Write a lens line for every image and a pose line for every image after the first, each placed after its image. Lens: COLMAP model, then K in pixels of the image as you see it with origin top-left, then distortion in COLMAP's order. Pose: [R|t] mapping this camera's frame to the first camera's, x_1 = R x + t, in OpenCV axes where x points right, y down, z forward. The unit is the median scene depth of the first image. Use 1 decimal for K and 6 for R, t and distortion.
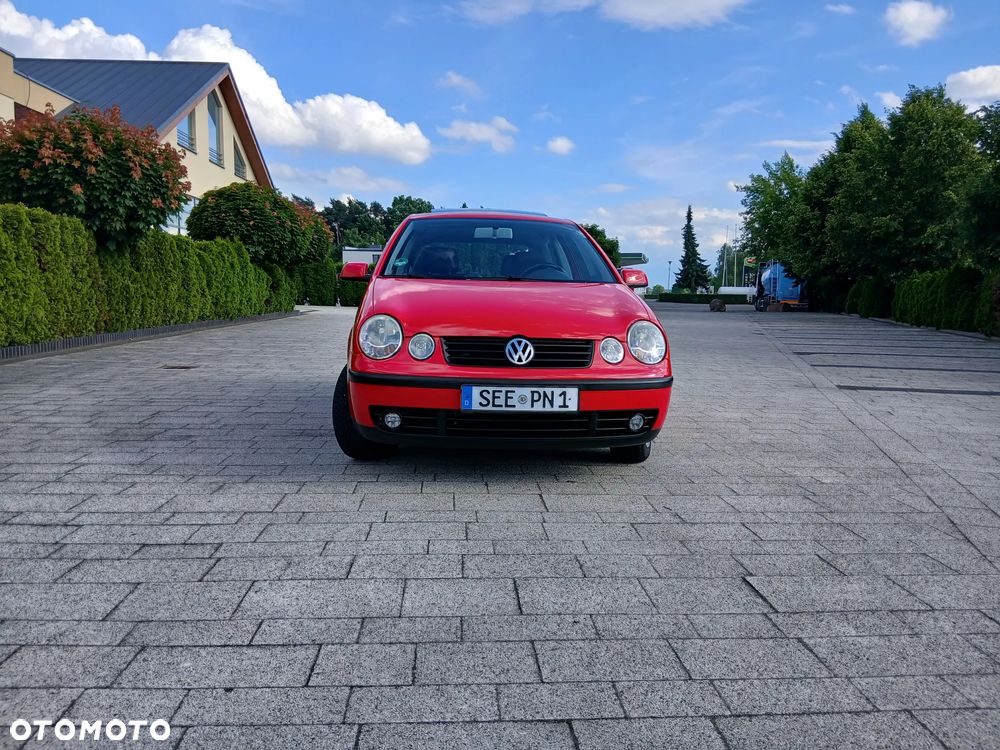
lens RADIAL K [[764.0, 0, 500.2], [0, 764.0, 361.7], [0, 0, 1]] dist [0.086570, -0.155203]
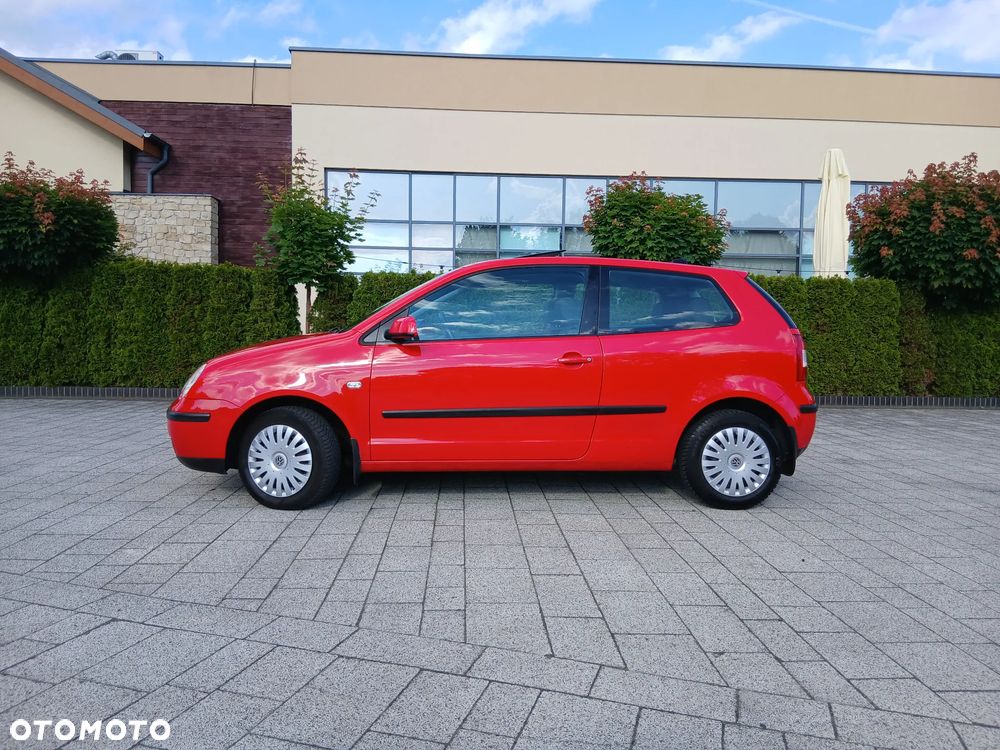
lens RADIAL K [[764.0, 0, 499.8], [0, 764.0, 359.1], [0, 0, 1]] dist [0.086570, -0.155203]
pose [[-0.022488, 0.014747, -0.999638, 1.363724], [-0.106334, 0.994184, 0.017059, -0.130777], [0.994076, 0.106679, -0.020789, 1.490894]]
